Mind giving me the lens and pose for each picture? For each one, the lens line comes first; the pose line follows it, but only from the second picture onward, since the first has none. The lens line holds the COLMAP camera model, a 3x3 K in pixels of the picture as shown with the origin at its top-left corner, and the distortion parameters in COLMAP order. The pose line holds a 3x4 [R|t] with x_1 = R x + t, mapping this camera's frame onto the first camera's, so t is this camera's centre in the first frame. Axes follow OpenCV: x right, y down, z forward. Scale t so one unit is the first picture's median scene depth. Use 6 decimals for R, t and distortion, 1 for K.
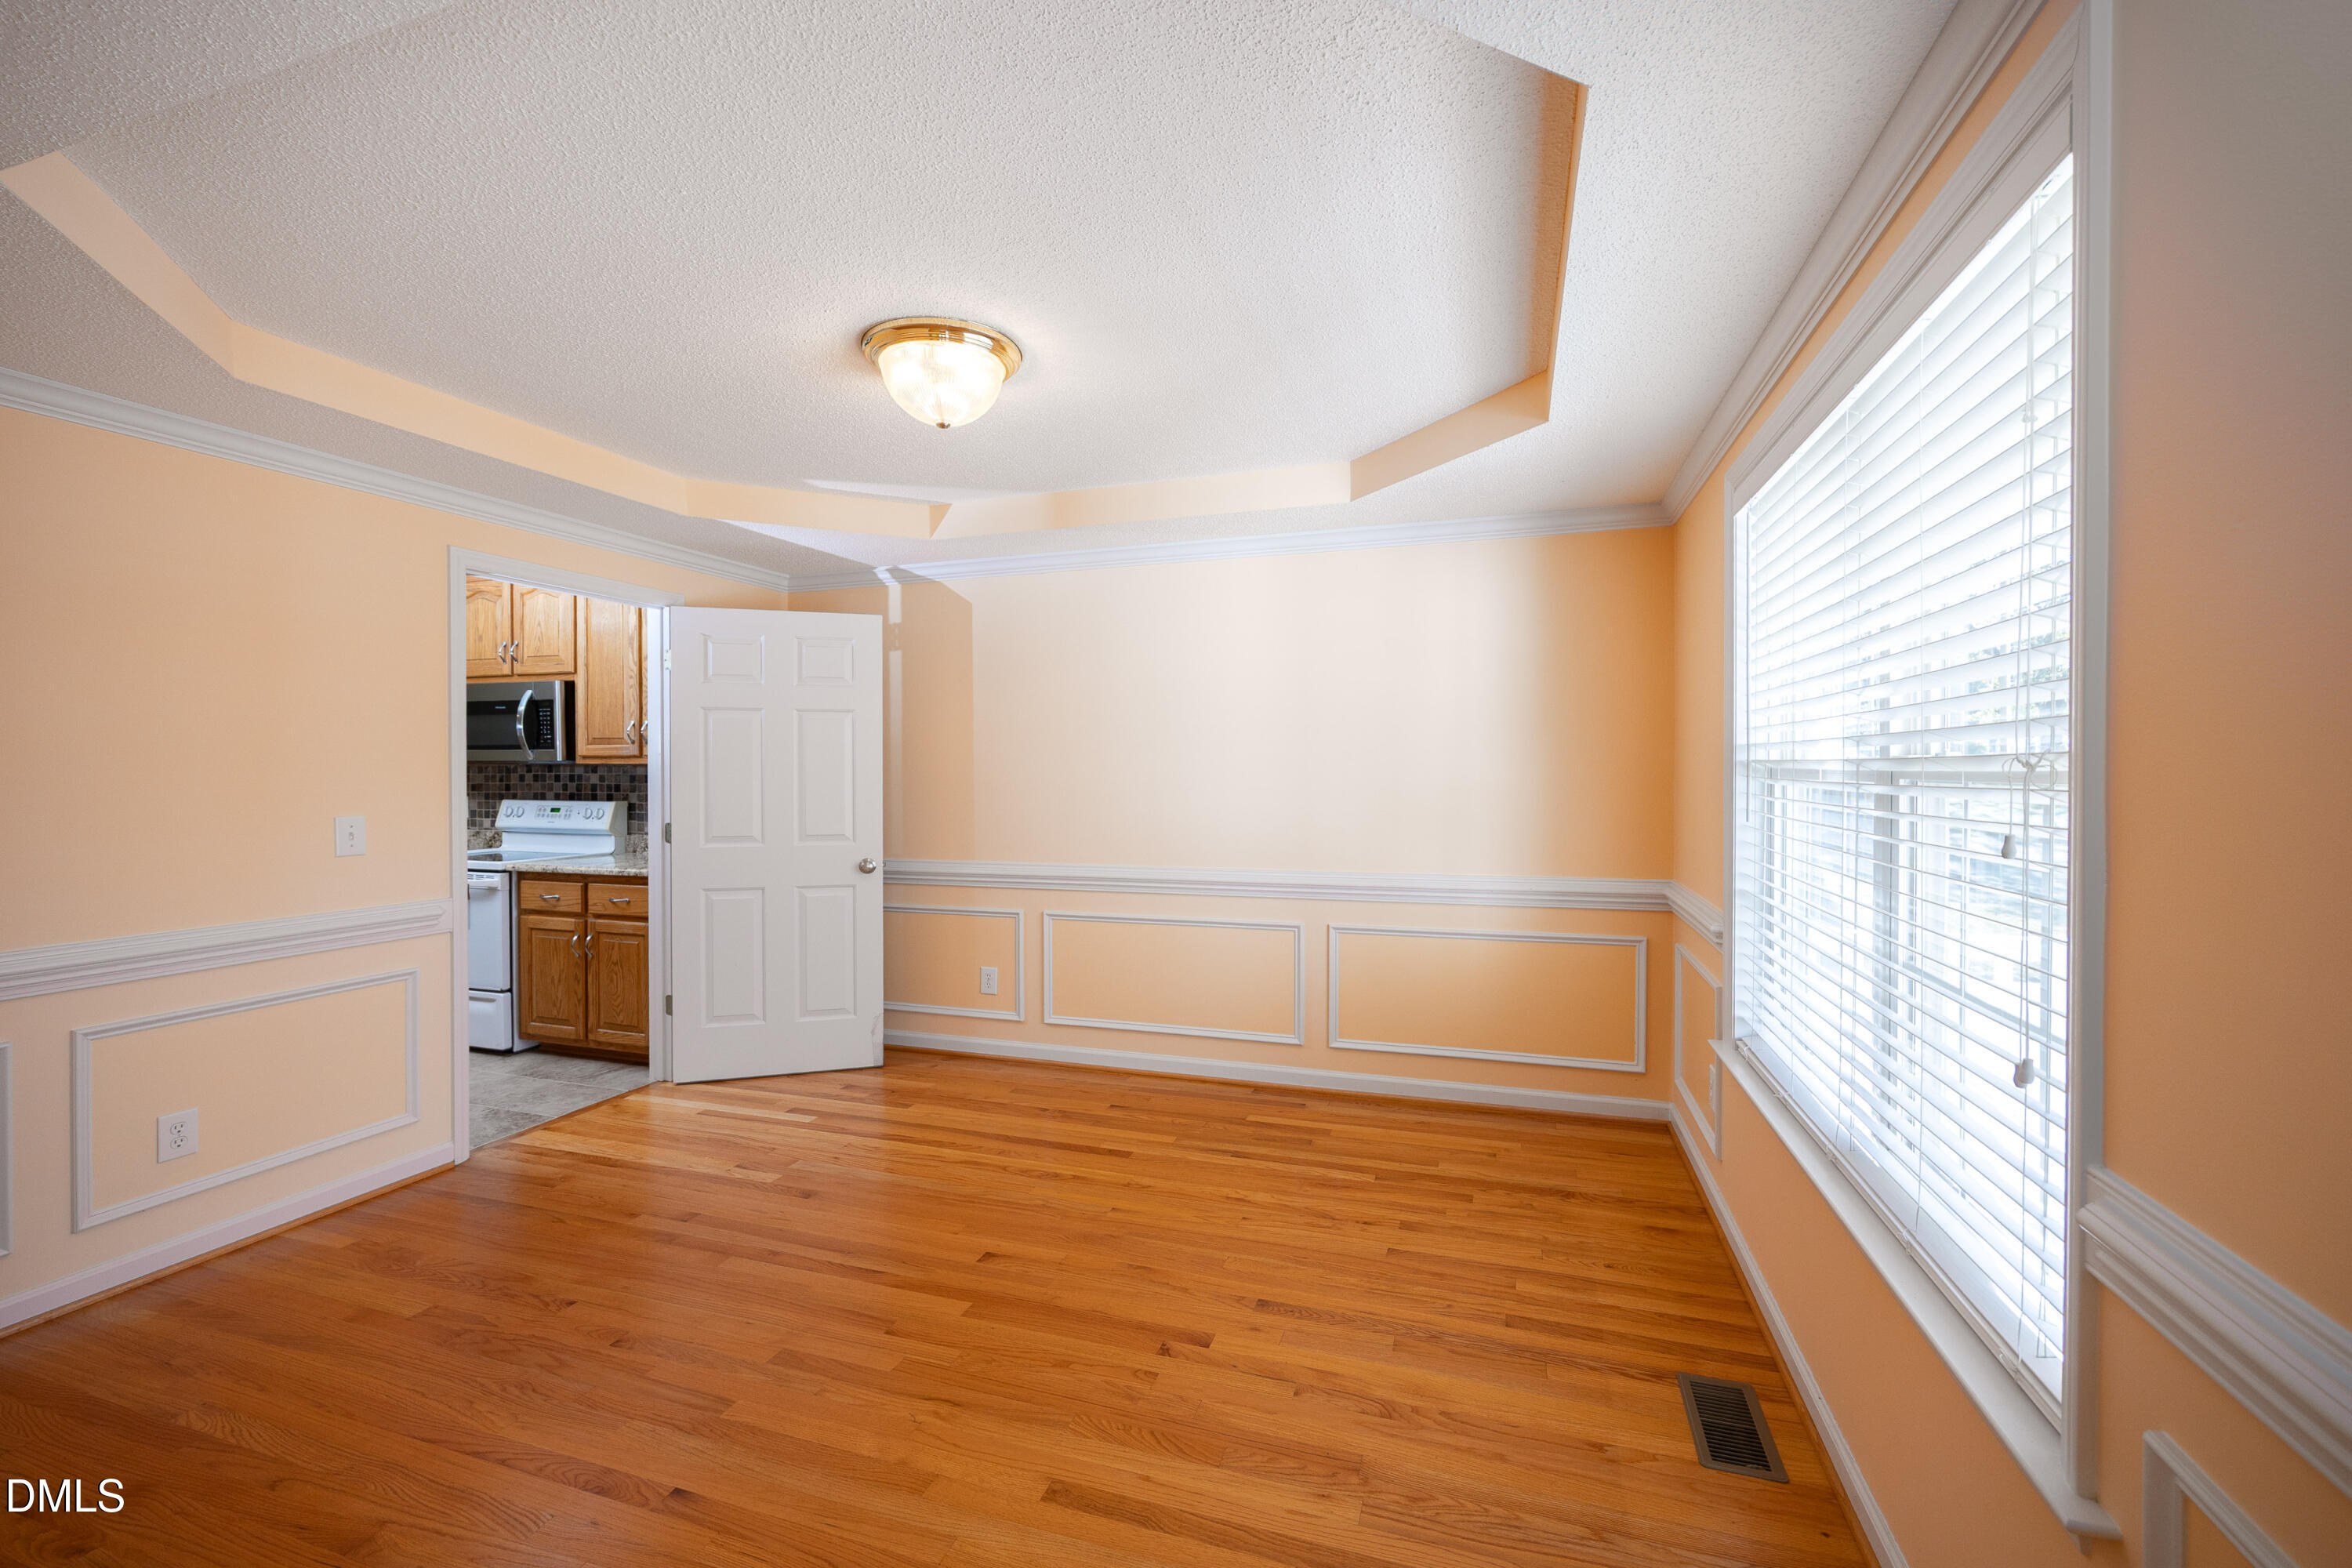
lens RADIAL K [[991.2, 0, 1183.1], [0, 991.2, 779.0], [0, 0, 1]] dist [-0.008342, 0.000264]
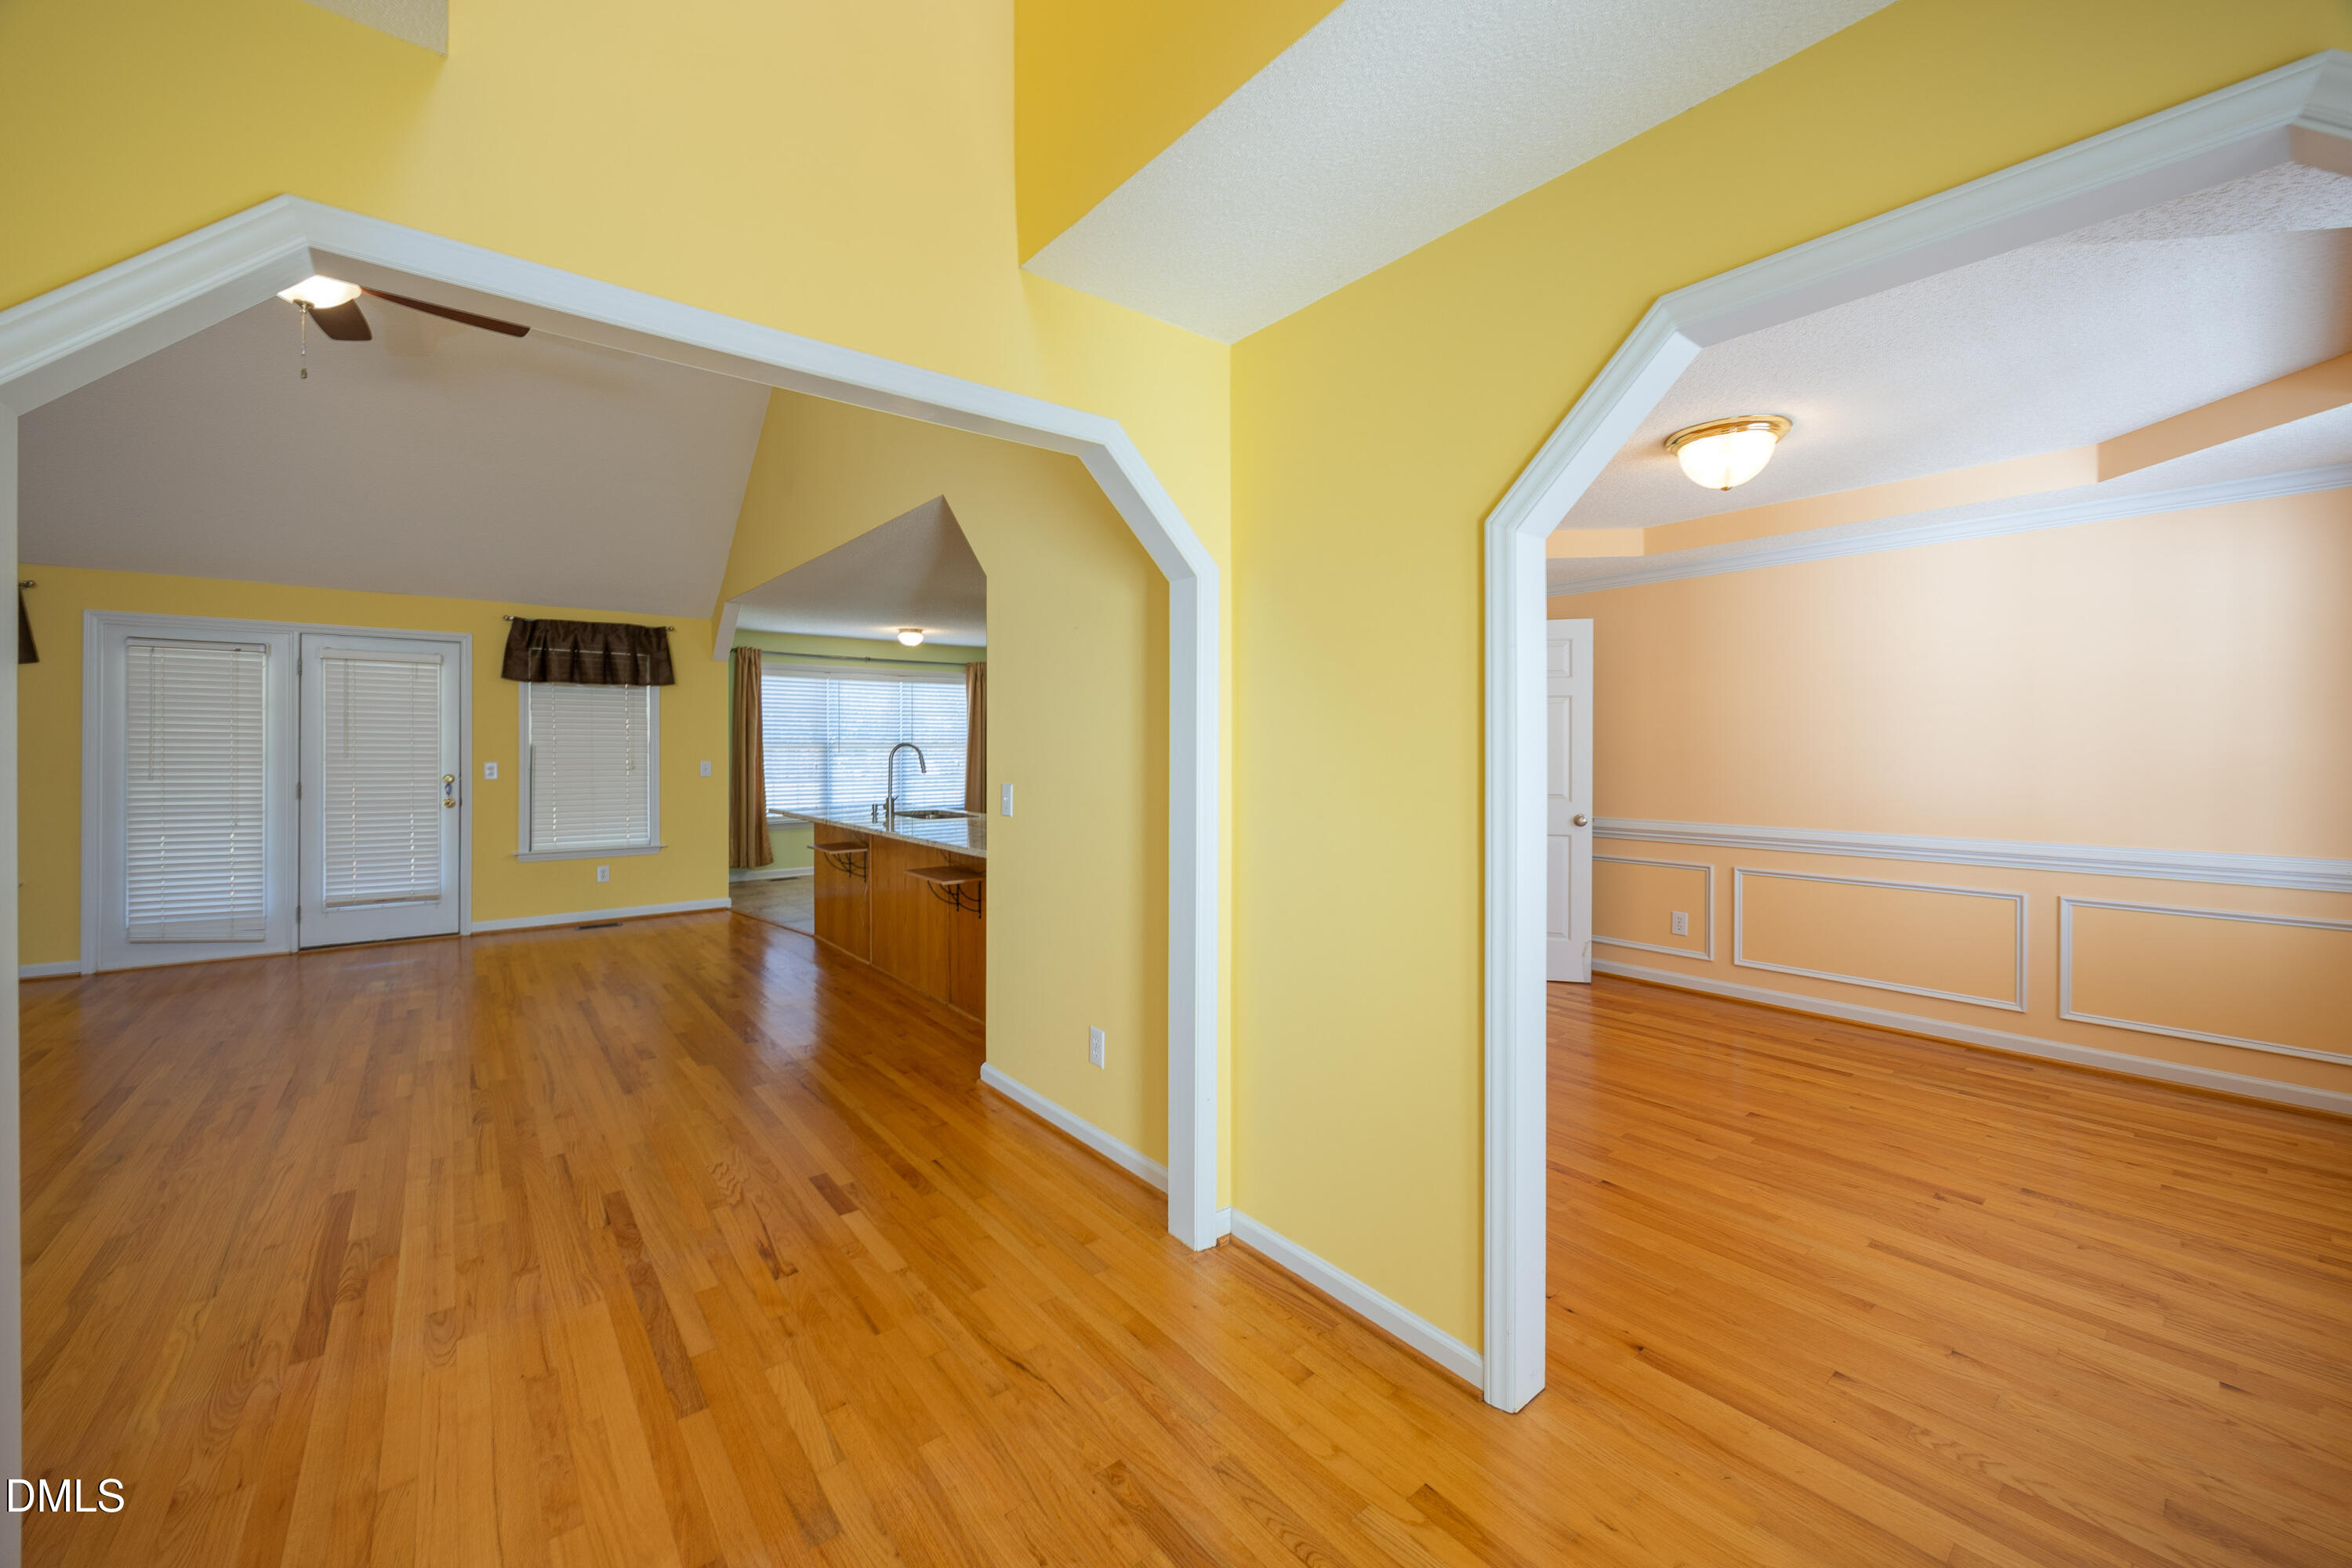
lens RADIAL K [[991.2, 0, 1174.8], [0, 991.2, 748.2], [0, 0, 1]] dist [-0.008342, 0.000264]
pose [[0.860133, -0.000393, -0.510069, -0.162245], [-0.001073, 0.999996, -0.002579, 0.000072], [0.510068, 0.002765, 0.860130, -0.446417]]
